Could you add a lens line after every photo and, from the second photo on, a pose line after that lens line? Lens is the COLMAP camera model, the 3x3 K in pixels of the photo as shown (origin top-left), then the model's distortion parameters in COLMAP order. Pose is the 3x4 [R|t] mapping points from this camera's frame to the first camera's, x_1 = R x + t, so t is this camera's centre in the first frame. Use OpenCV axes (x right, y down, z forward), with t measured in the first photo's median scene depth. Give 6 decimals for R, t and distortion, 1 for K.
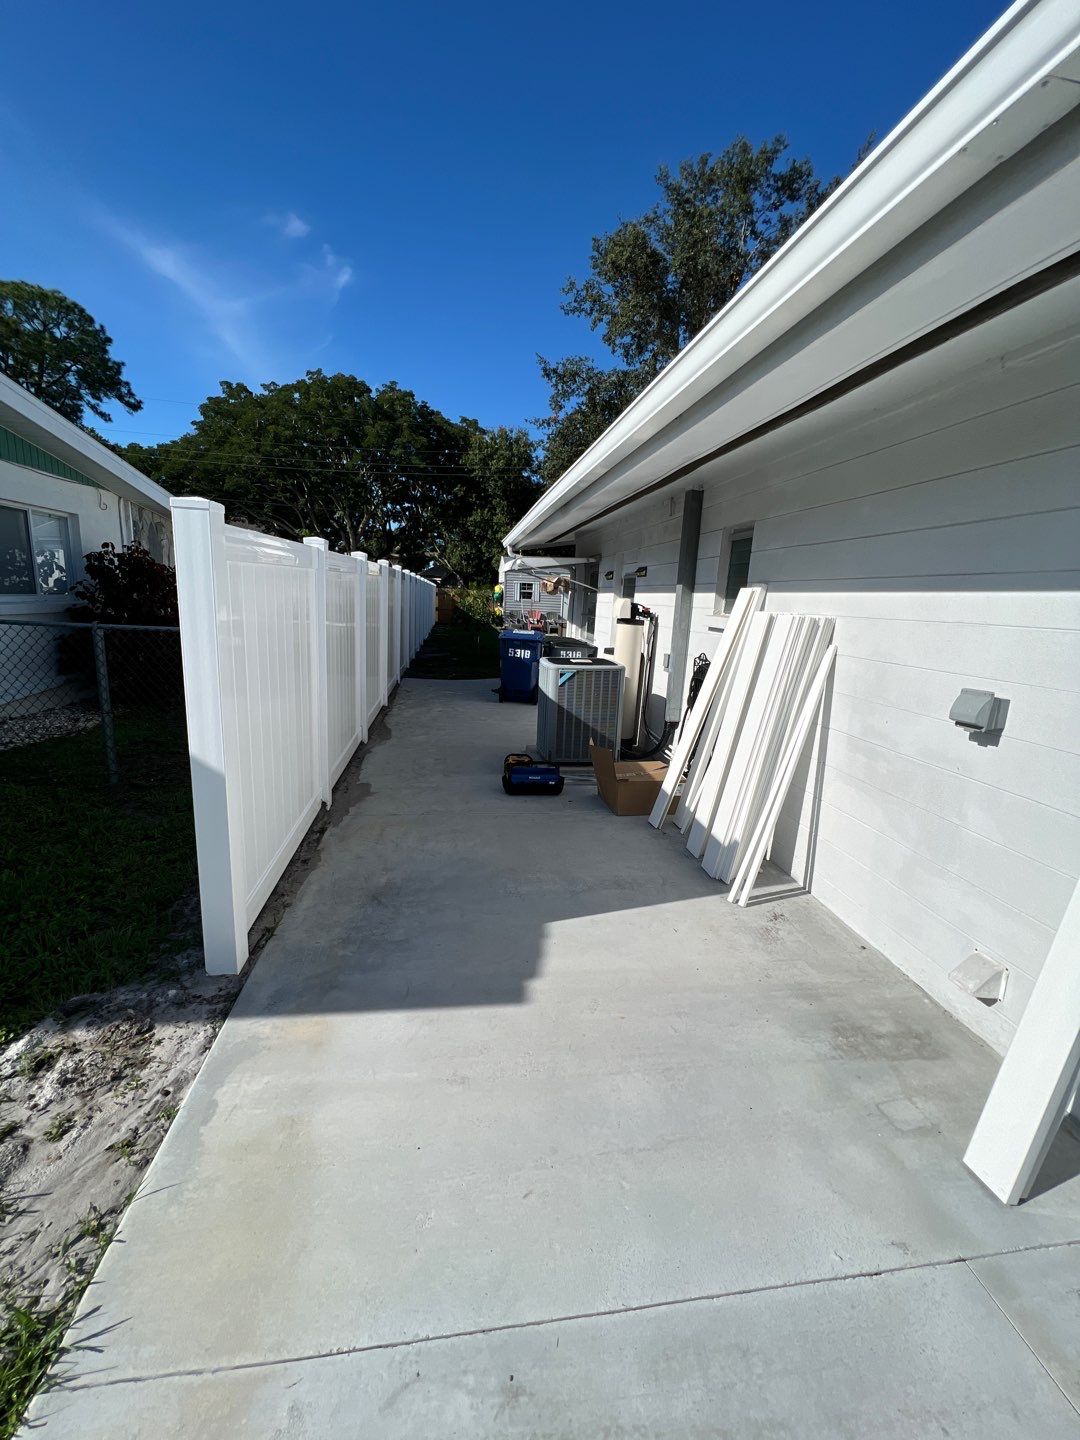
lens RADIAL K [[573.9, 0, 542.0], [0, 573.9, 720.3], [0, 0, 1]] dist [-0.000932, 0.000200]
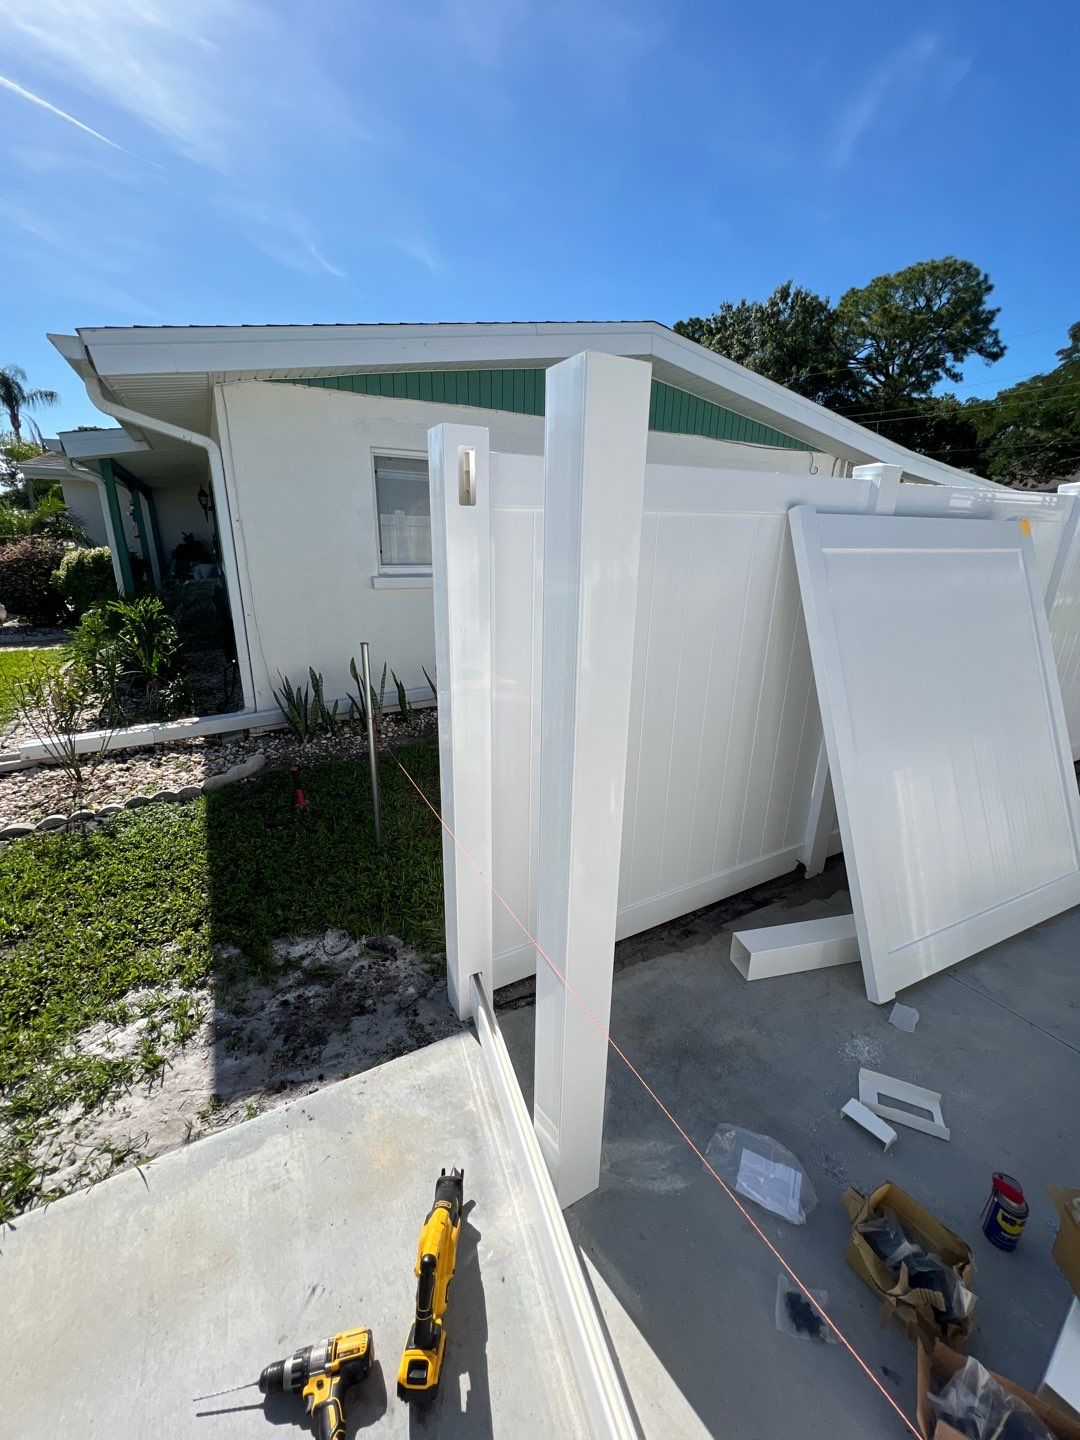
lens RADIAL K [[573.9, 0, 542.0], [0, 573.9, 720.3], [0, 0, 1]] dist [-0.000932, 0.000200]
pose [[0.347264, 0.240389, -0.906433, 0.096843], [-0.193534, 0.964149, 0.181550, -0.090513], [0.917580, 0.112380, 0.381338, 0.432925]]
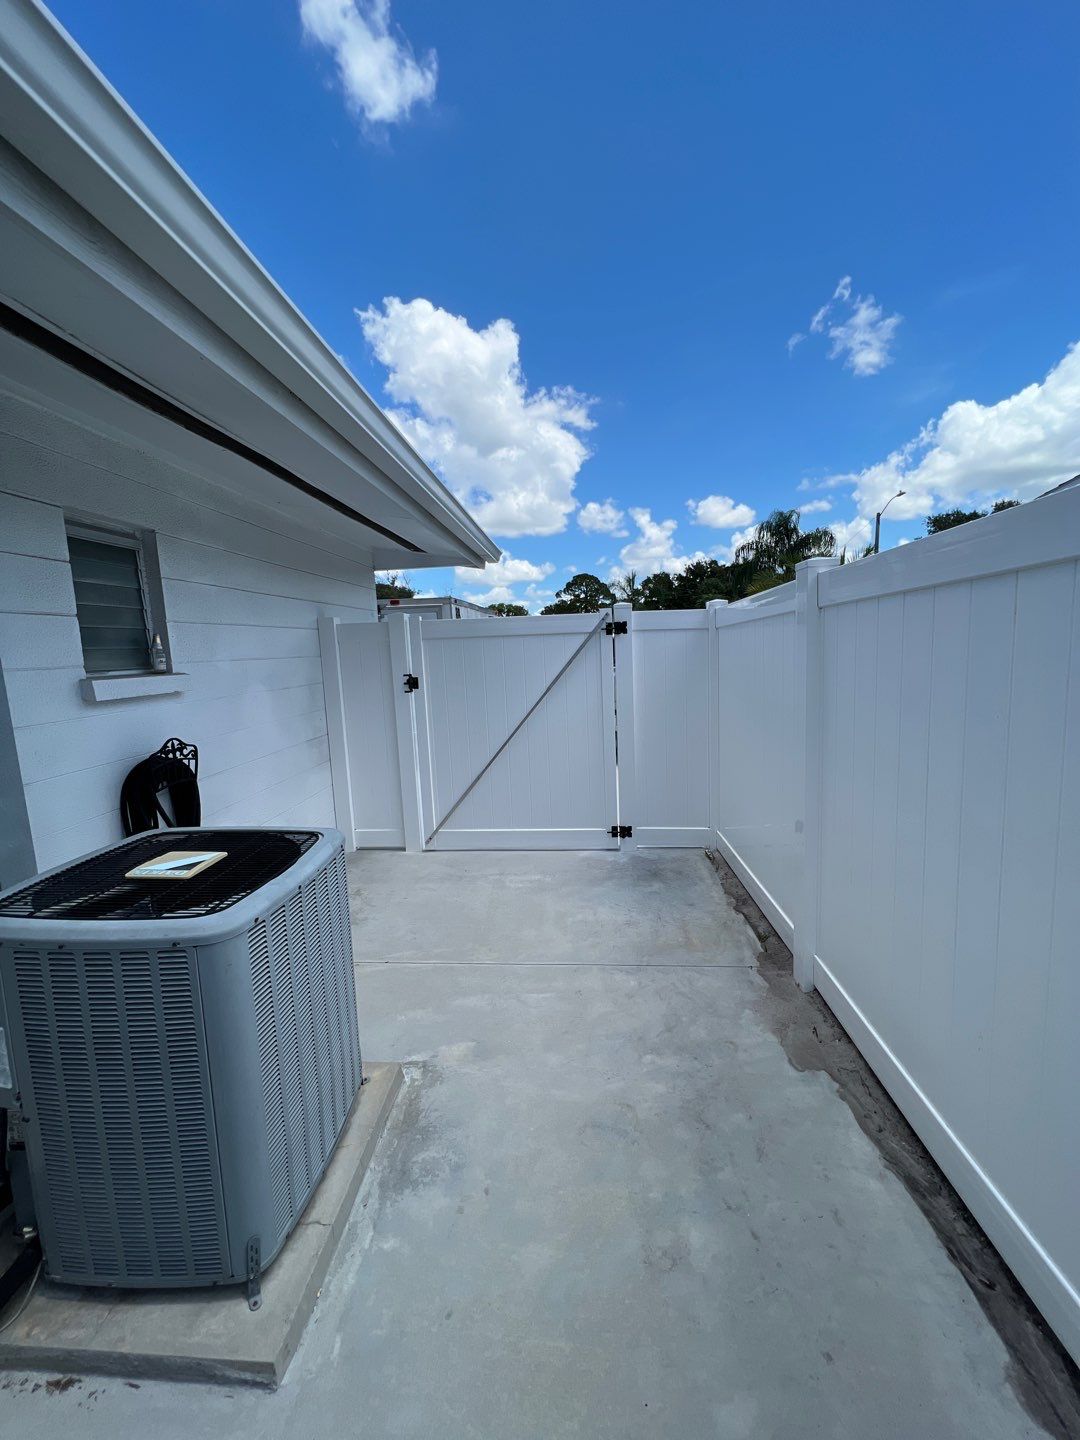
lens RADIAL K [[600.2, 0, 540.0], [0, 600.2, 720.0], [0, 0, 1]] dist [-0.012250, -0.000049]
pose [[-0.976363, -0.038665, 0.212653, -0.230928], [0.035684, 0.941531, 0.335032, -0.355442], [-0.213173, 0.334701, -0.917896, 1.611587]]
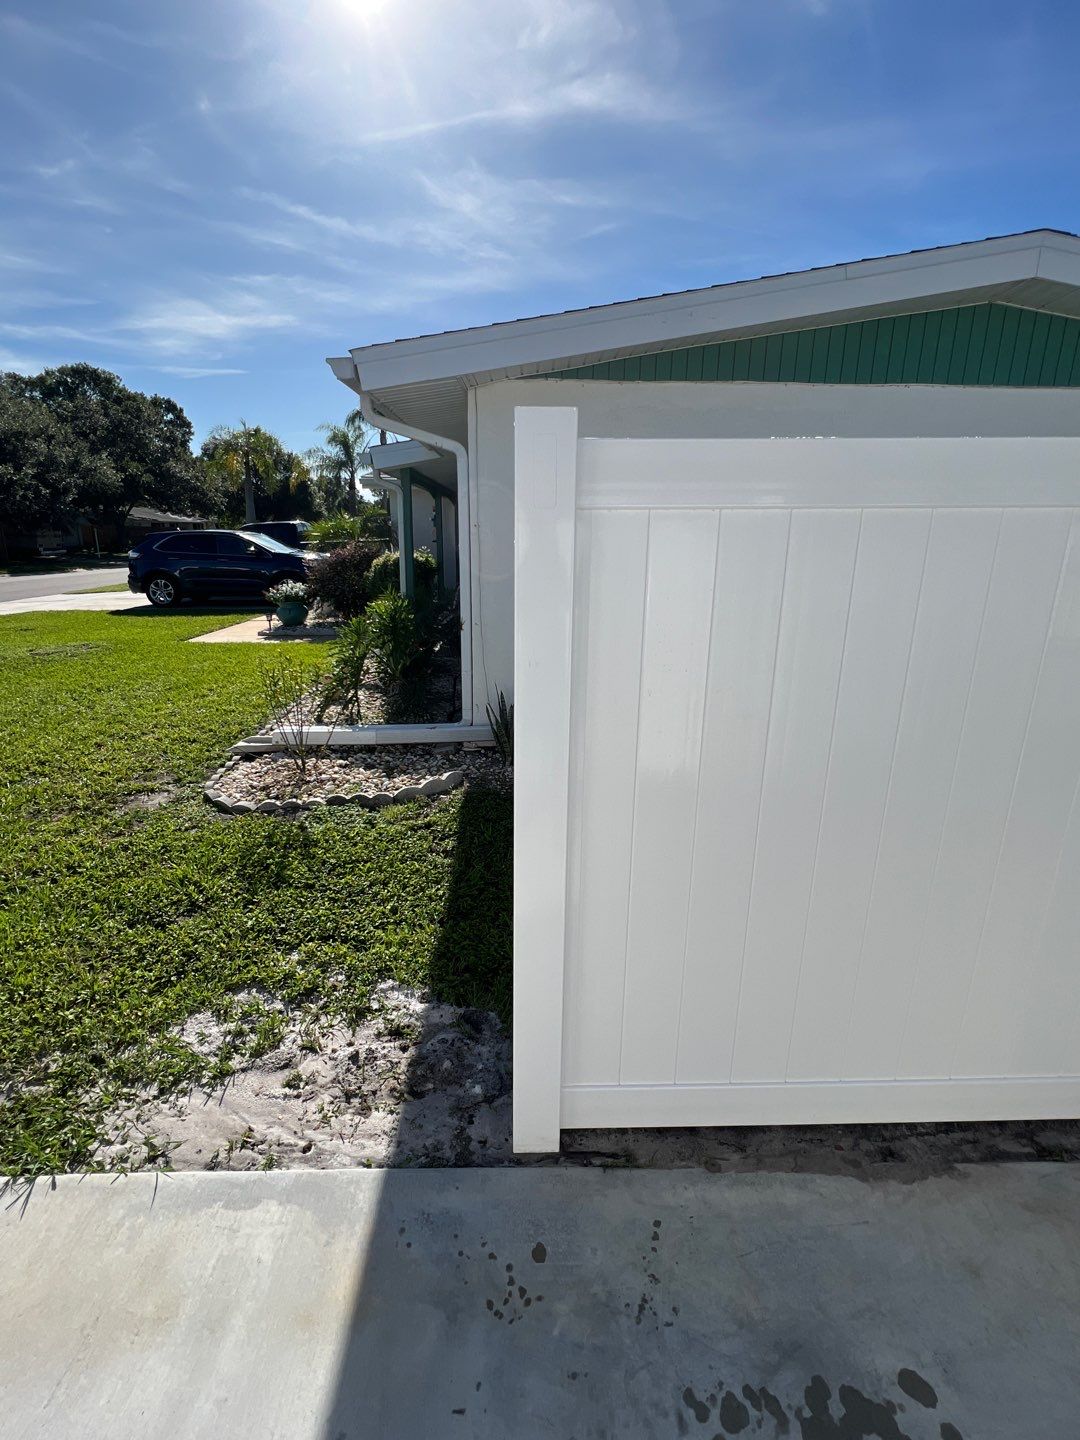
lens RADIAL K [[675.2, 0, 540.0], [0, 675.2, 720.0], [0, 0, 1]] dist [0.000784, 0.000169]
pose [[-0.130468, 0.211893, -0.968545, 0.067011], [-0.223787, 0.945391, 0.236972, -0.127555], [0.965866, 0.247665, -0.075925, 0.563665]]
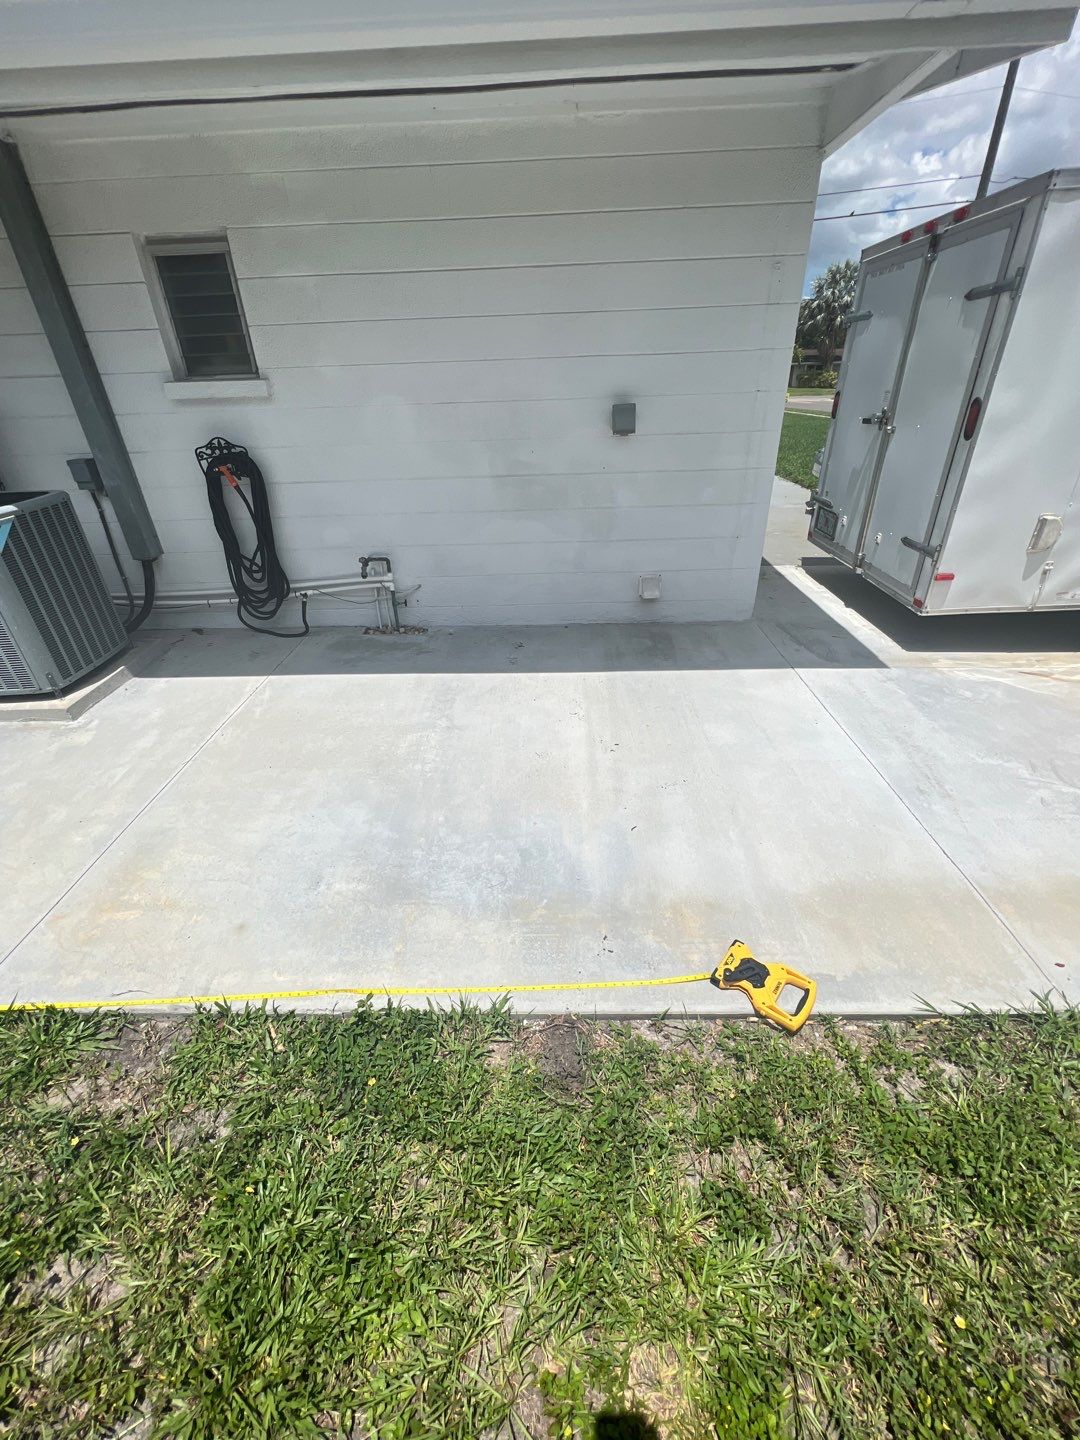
lens RADIAL K [[600.2, 0, 540.0], [0, 600.2, 720.0], [0, 0, 1]] dist [-0.012250, -0.000049]
pose [[0.172419, -0.539697, 0.824014, -0.521993], [0.247133, 0.833487, 0.494191, -0.100076], [-0.953518, 0.118433, 0.277086, 0.478551]]
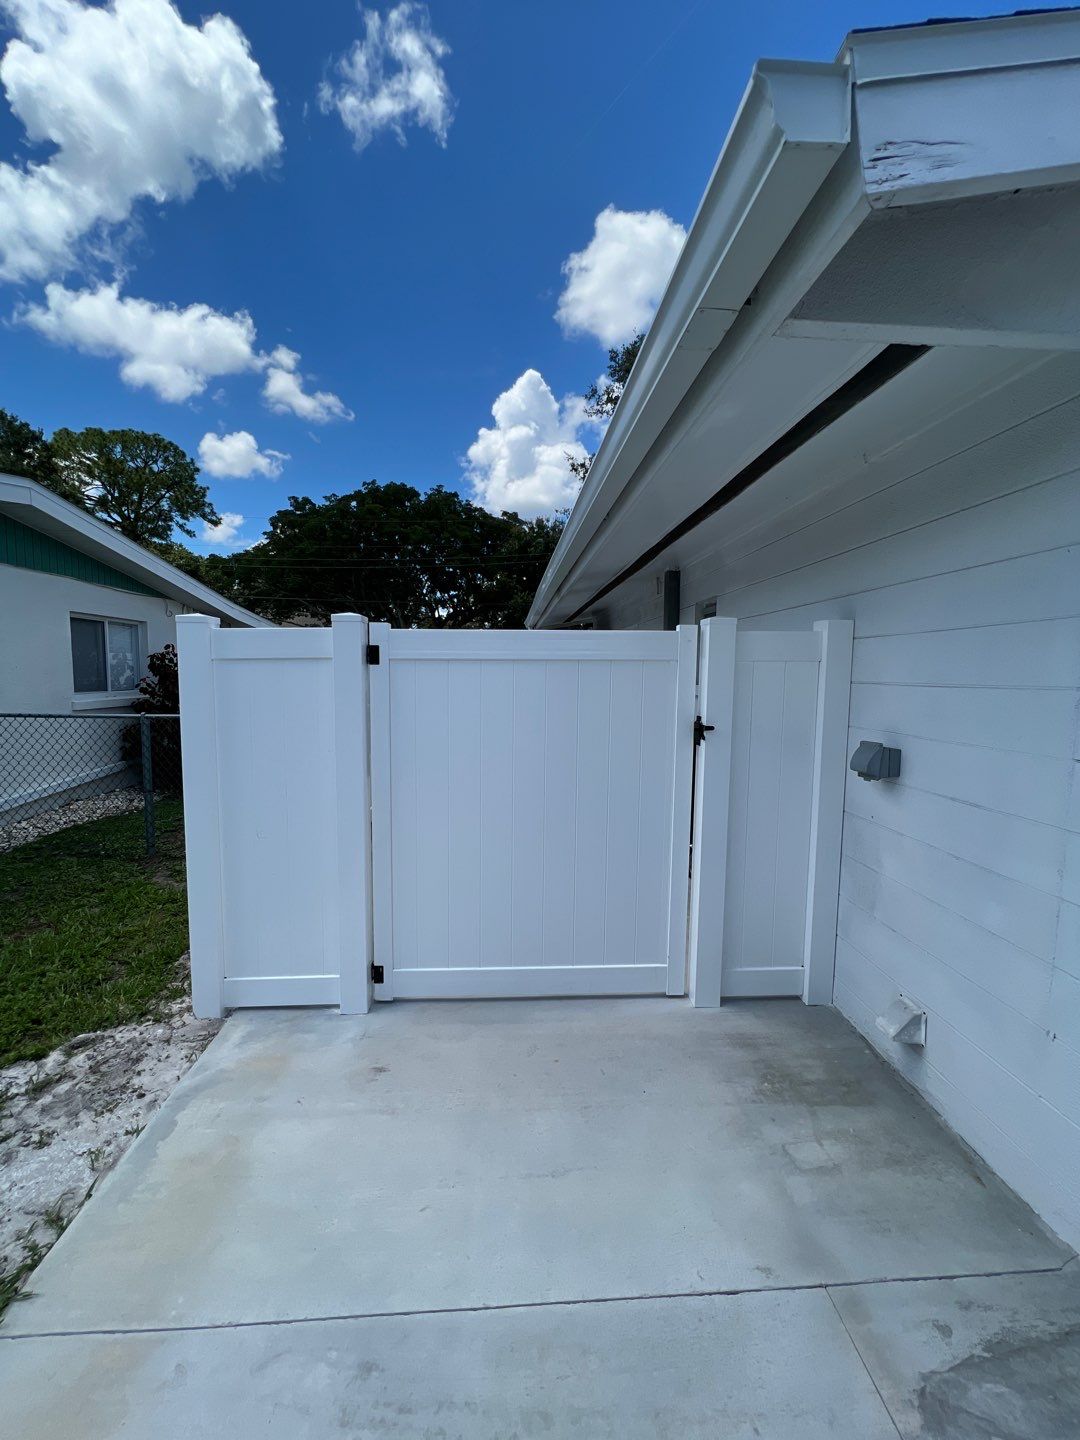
lens RADIAL K [[573.9, 0, 542.0], [0, 573.9, 720.3], [0, 0, 1]] dist [-0.000932, 0.000200]
pose [[0.995317, -0.039179, -0.088366, 0.128368], [0.027567, 0.991262, -0.128998, 0.015984], [0.092648, 0.125958, 0.987700, -0.072993]]
